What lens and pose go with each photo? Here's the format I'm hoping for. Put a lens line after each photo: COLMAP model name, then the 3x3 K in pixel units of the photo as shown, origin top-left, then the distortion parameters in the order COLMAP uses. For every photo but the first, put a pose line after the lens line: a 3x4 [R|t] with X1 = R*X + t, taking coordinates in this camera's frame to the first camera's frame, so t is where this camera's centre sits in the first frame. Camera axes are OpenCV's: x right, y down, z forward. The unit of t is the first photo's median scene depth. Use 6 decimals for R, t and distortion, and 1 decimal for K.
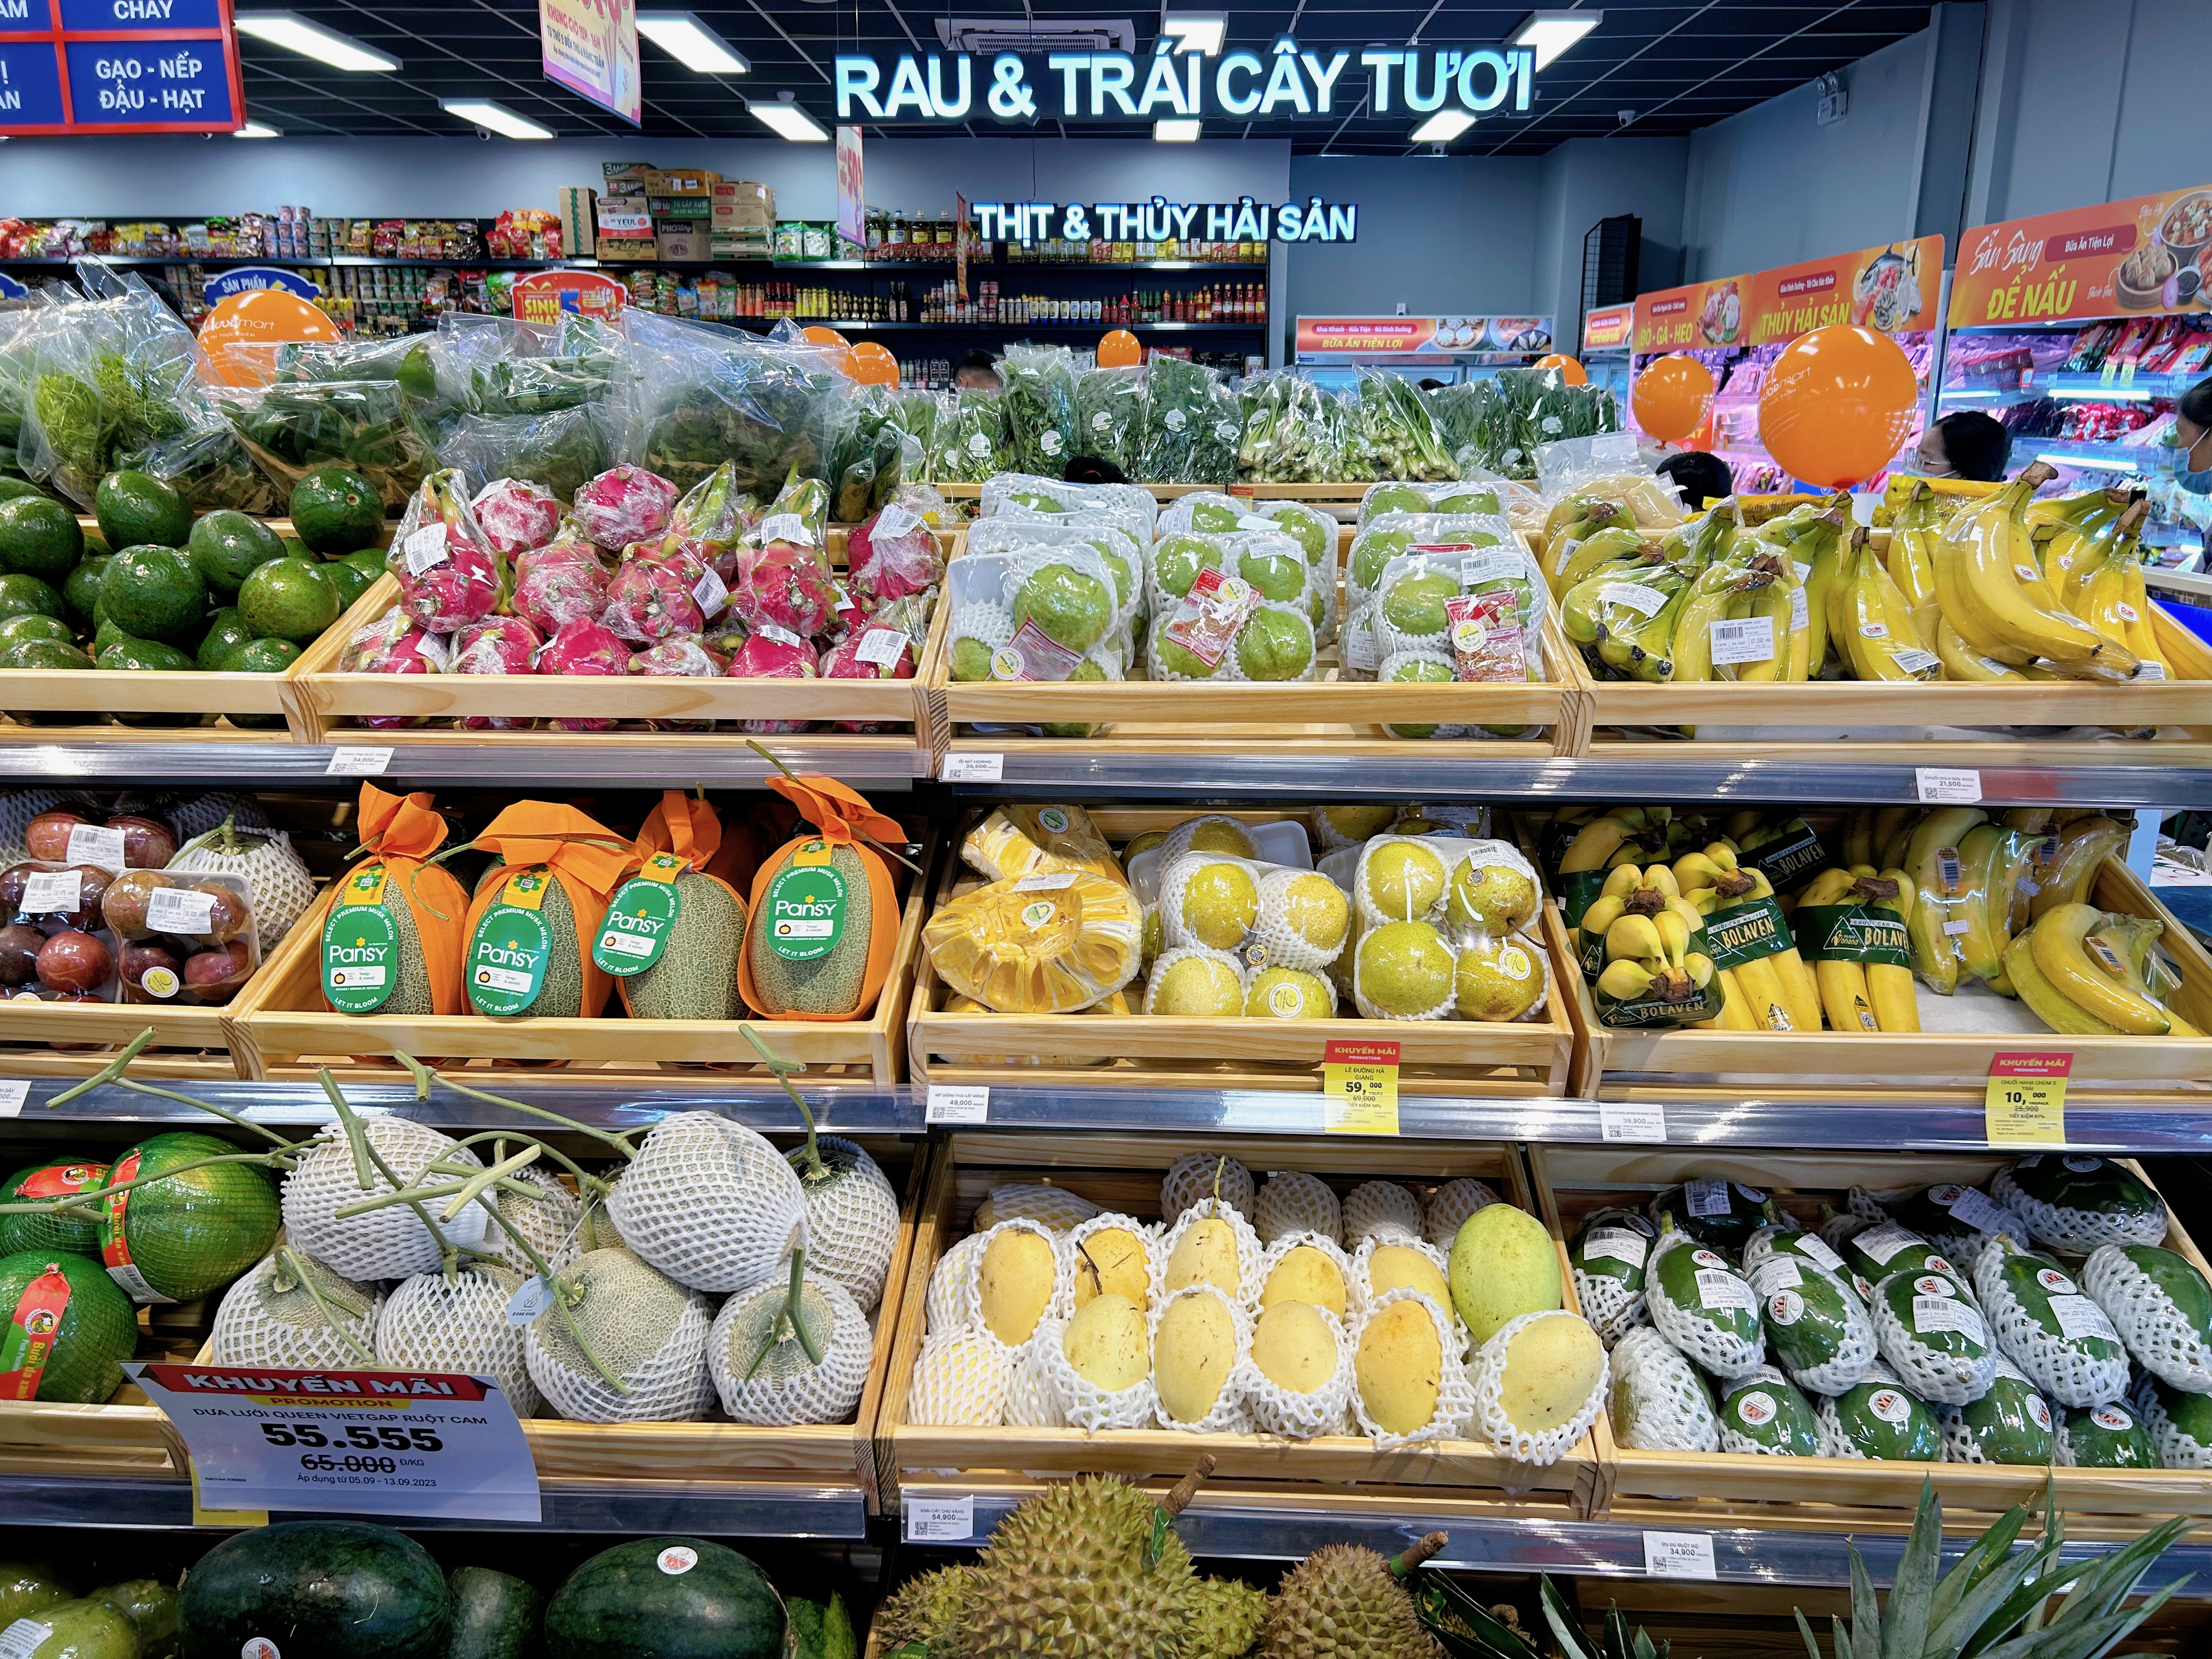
lens RADIAL K [[1658.9, 0, 1106.0], [0, 1658.9, 829.5], [0, 0, 1]] dist [0.066691, -0.078869]
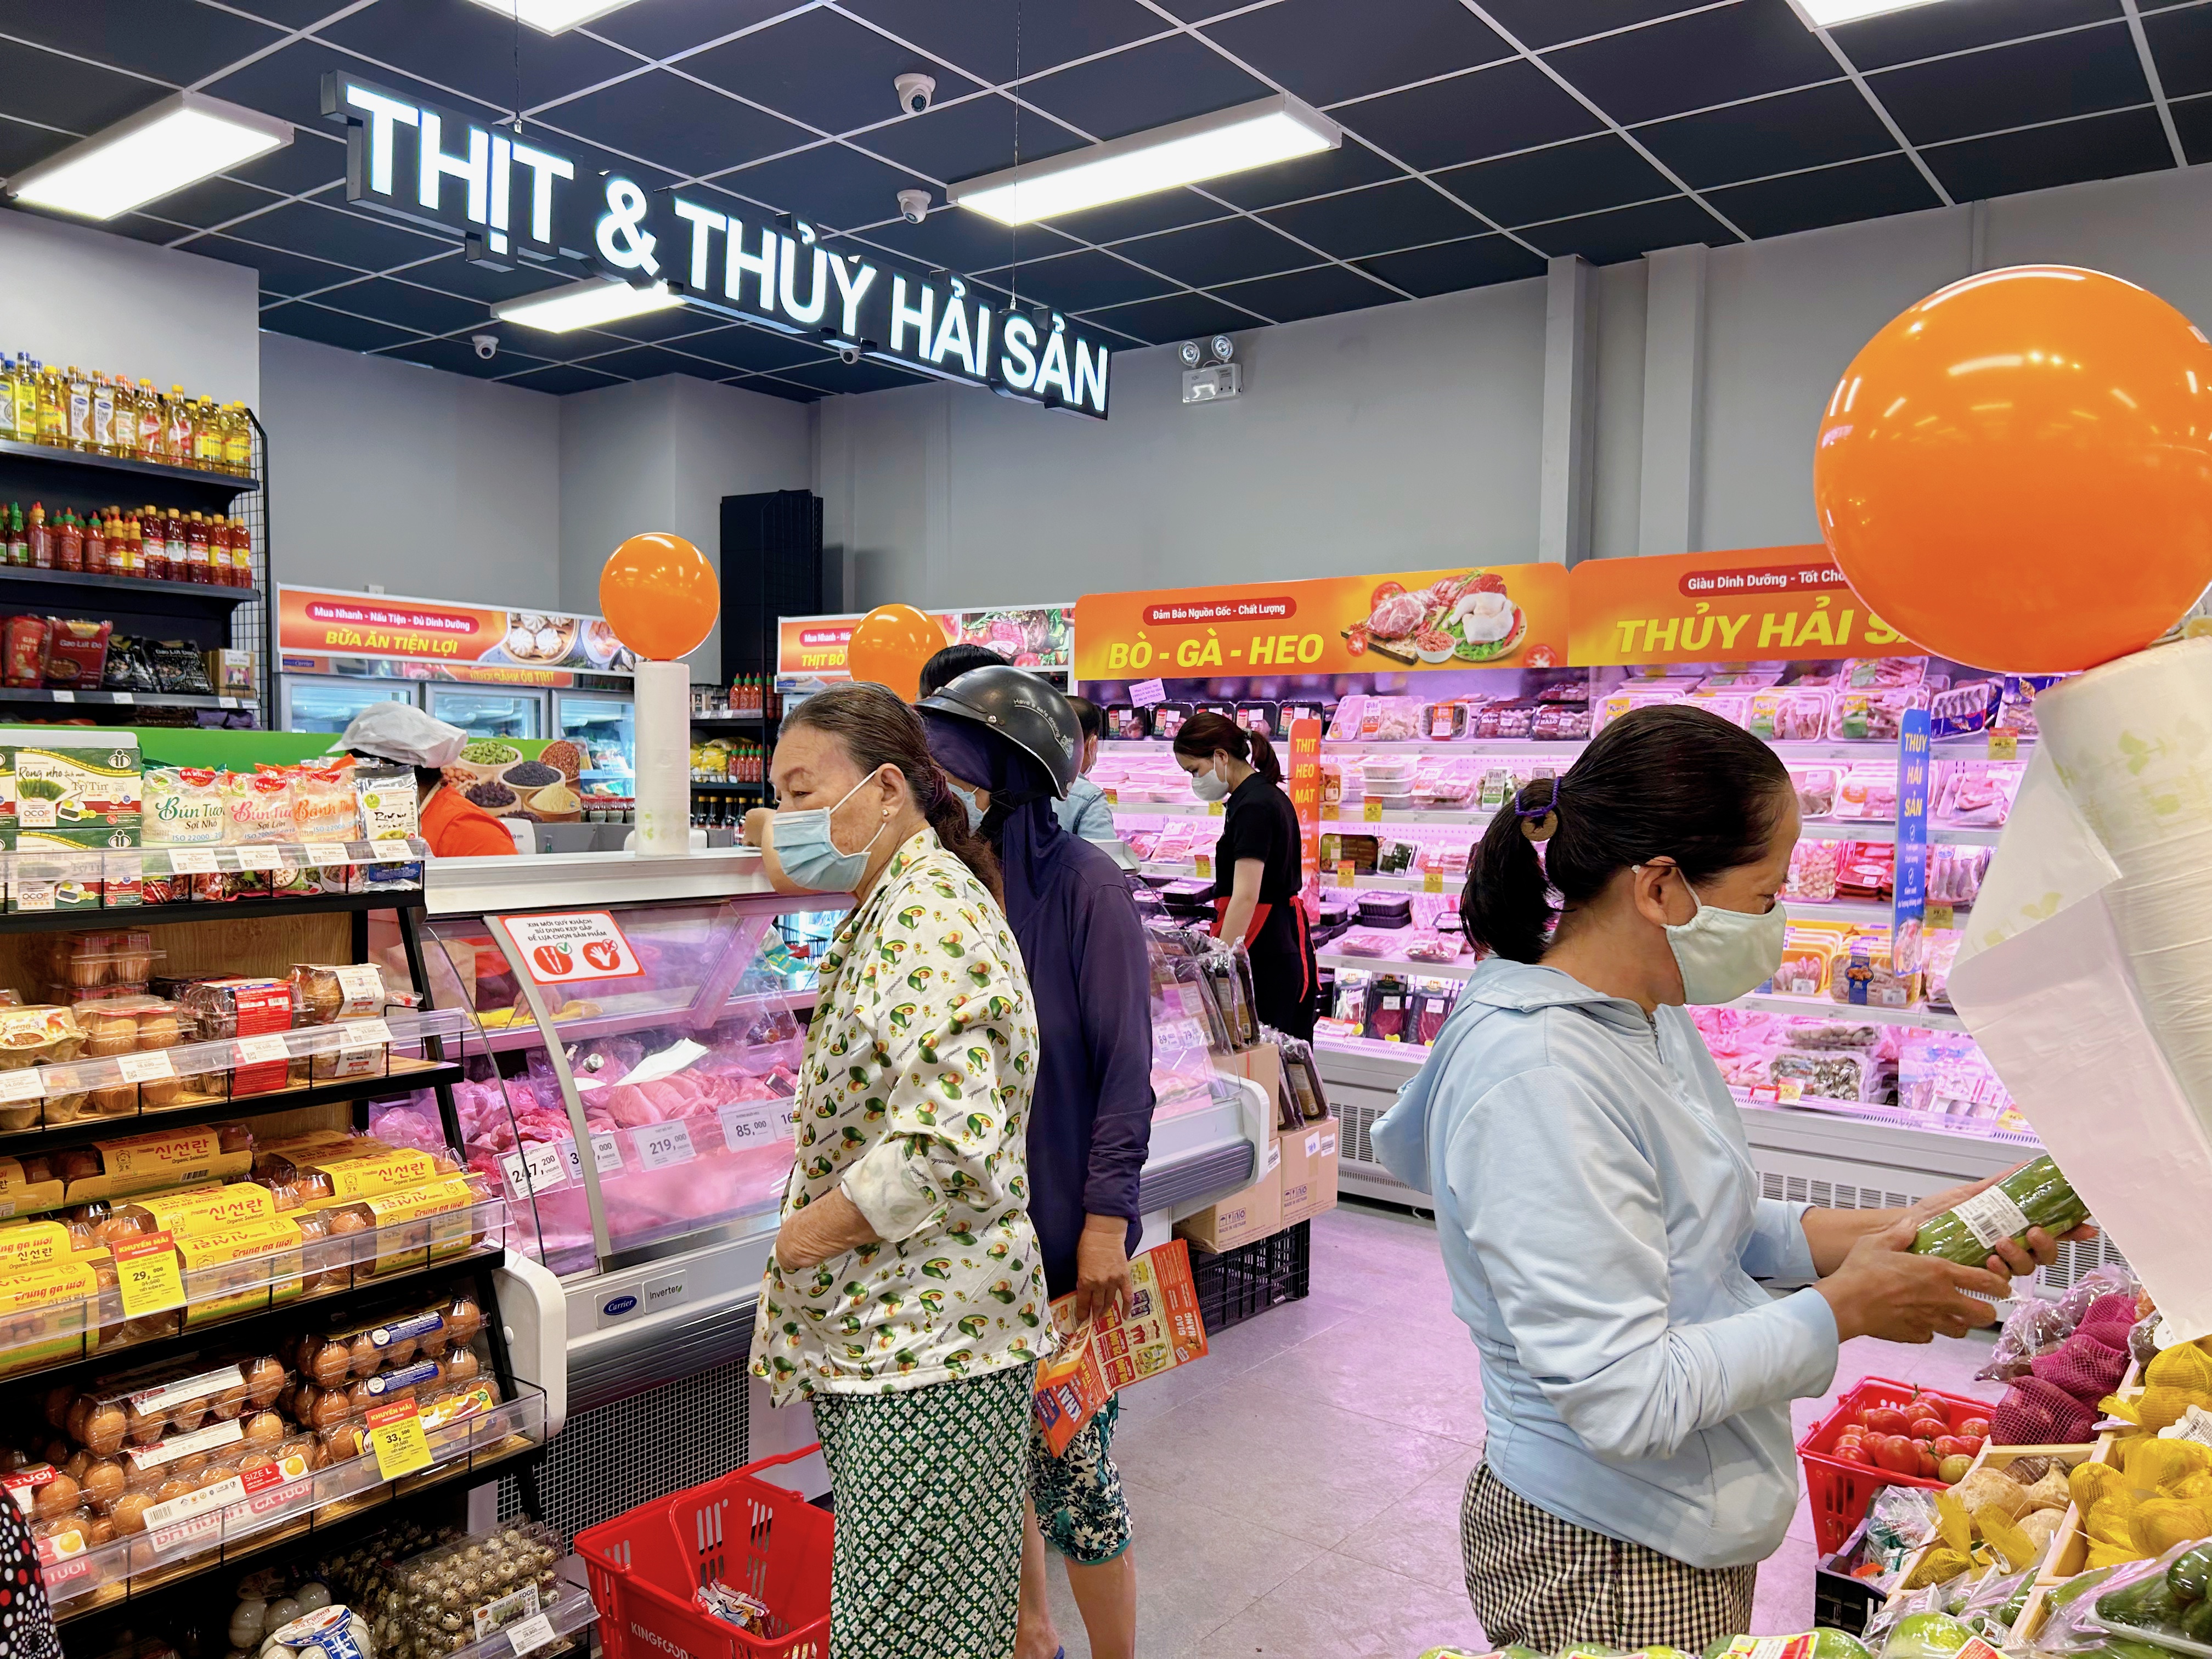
lens RADIAL K [[1658.9, 0, 1106.0], [0, 1658.9, 829.5], [0, 0, 1]] dist [0.066691, -0.078869]
pose [[0.591940, -0.023765, 0.805632, -0.247192], [0.191449, 0.975103, -0.111903, -0.179451], [-0.782914, 0.220477, 0.581752, 0.743804]]
